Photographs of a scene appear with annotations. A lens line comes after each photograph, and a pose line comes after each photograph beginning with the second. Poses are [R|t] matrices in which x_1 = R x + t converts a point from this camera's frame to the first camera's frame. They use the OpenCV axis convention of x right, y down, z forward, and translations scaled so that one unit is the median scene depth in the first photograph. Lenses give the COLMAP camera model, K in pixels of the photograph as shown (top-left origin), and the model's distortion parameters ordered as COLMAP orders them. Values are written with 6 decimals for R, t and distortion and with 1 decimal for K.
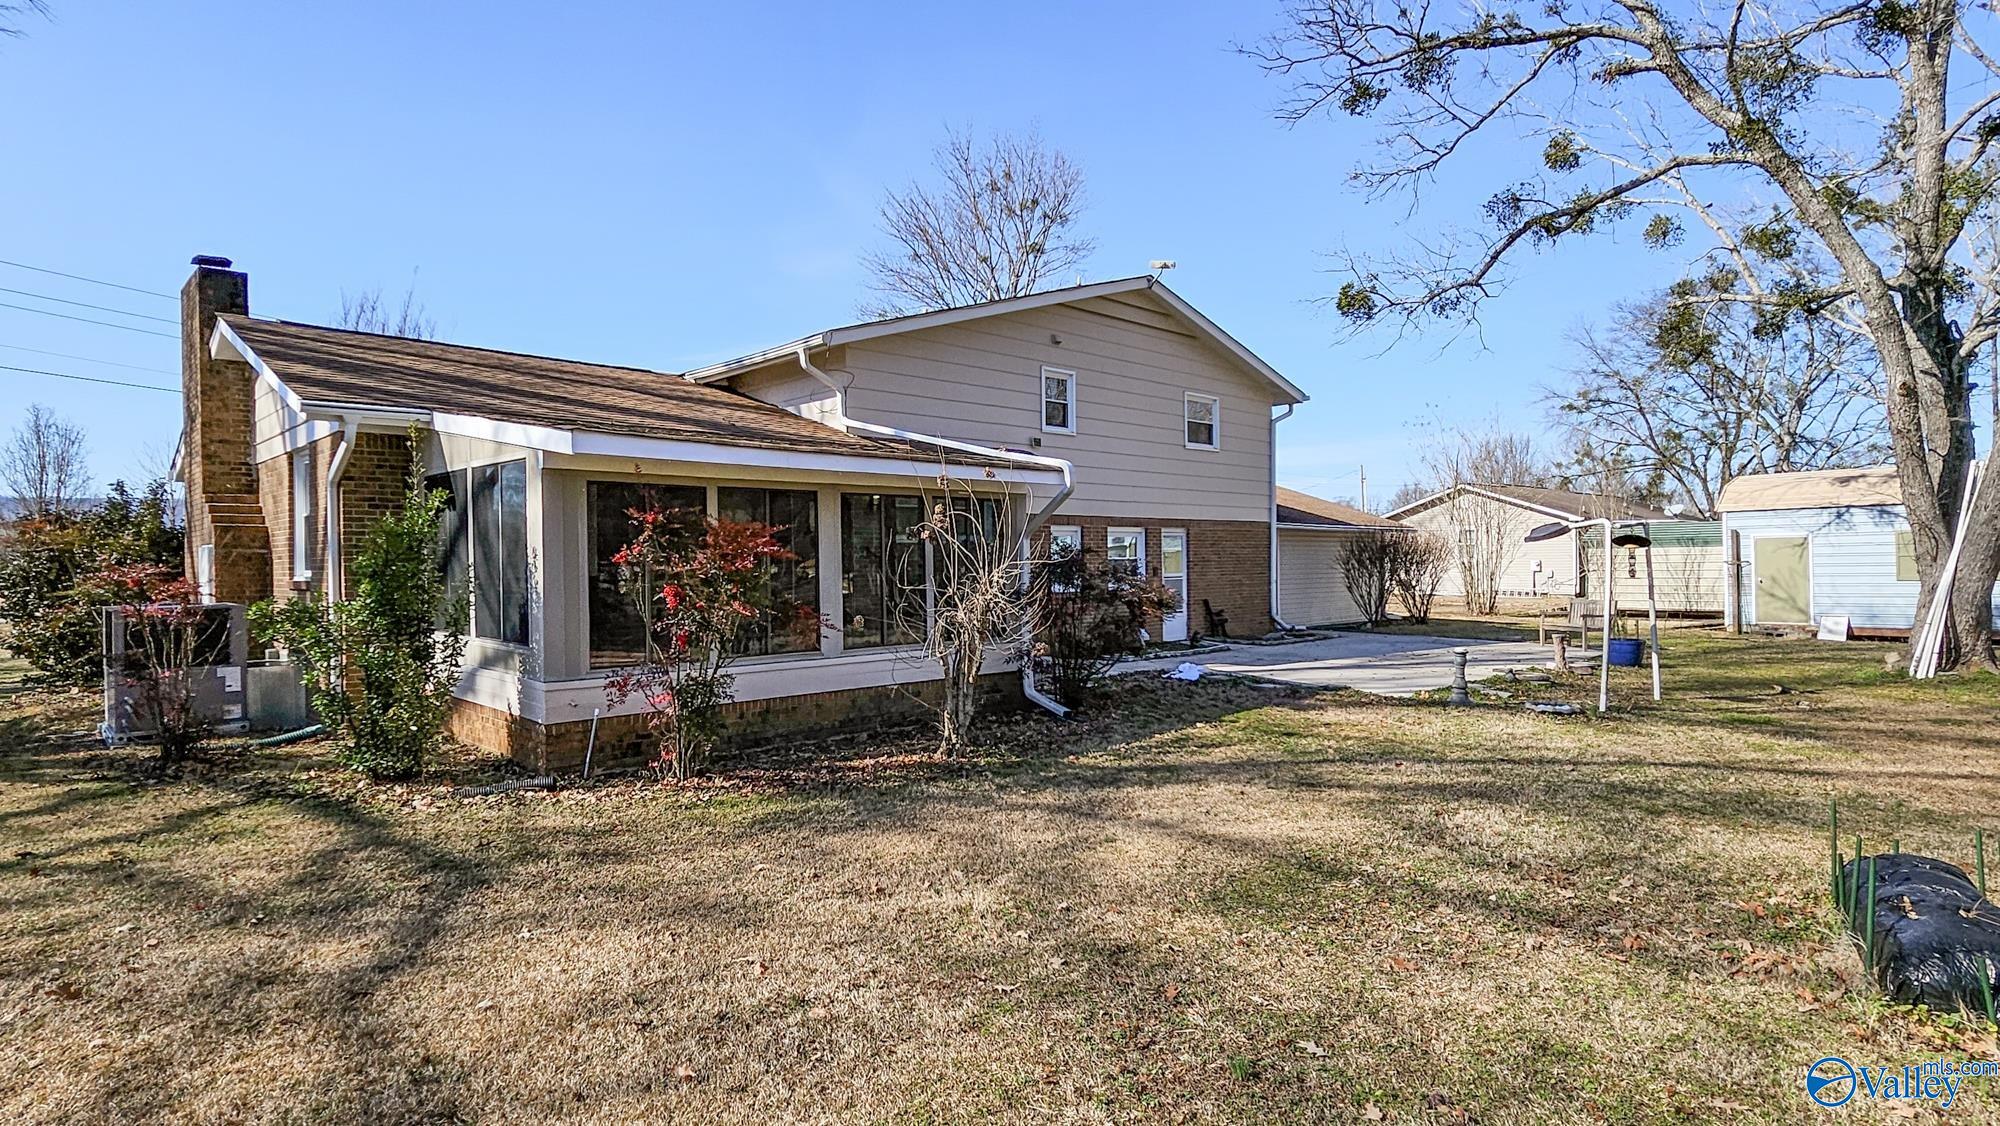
lens RADIAL K [[1041.2, 0, 1000.0], [0, 1041.2, 563.0], [0, 0, 1]] dist [0.005132, 0.000326]
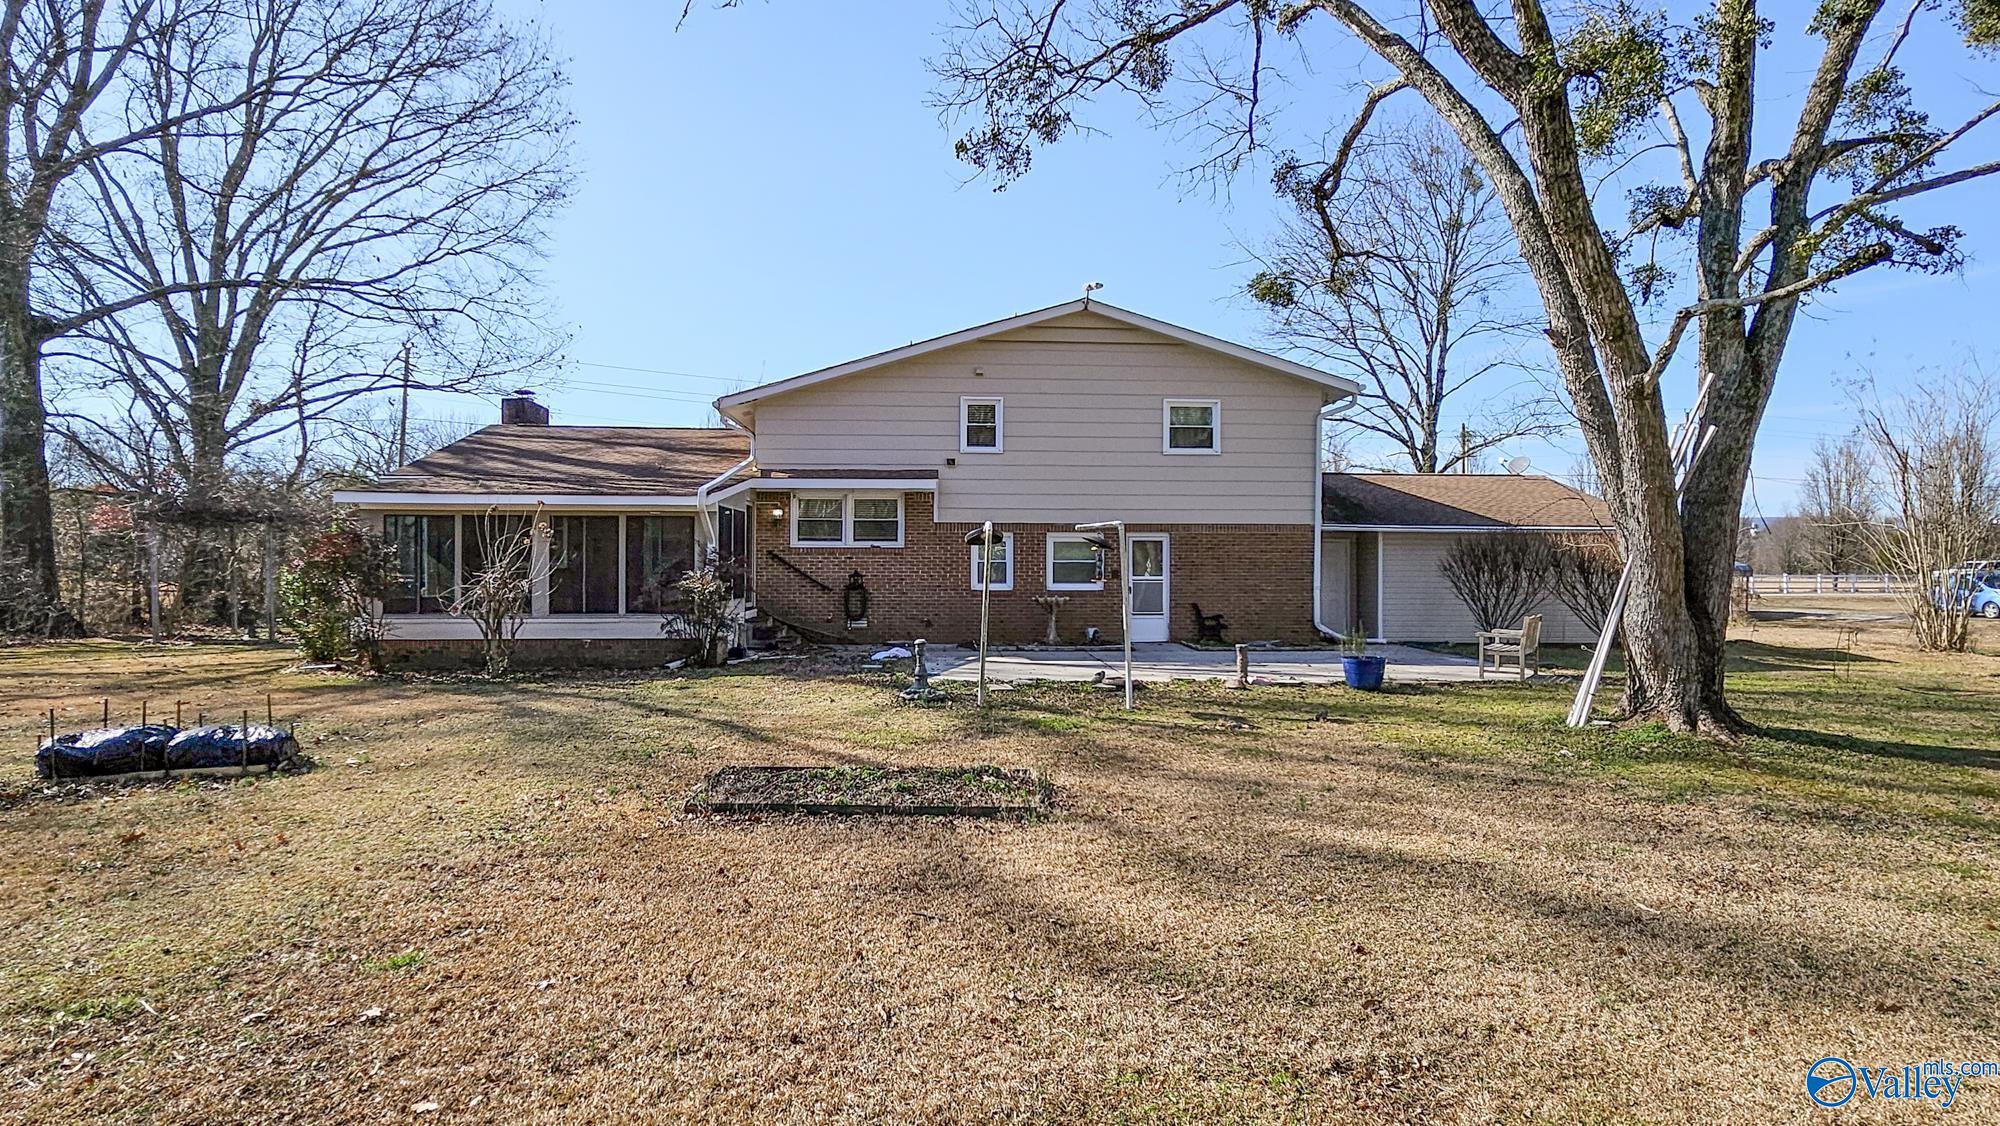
lens RADIAL K [[1041.2, 0, 1000.0], [0, 1041.2, 563.0], [0, 0, 1]] dist [0.005132, 0.000326]
pose [[0.804852, -0.009577, -0.593398, 0.708333], [-0.001188, 0.999842, -0.017749, 0.015491], [0.593474, 0.014990, 0.804713, 0.090726]]
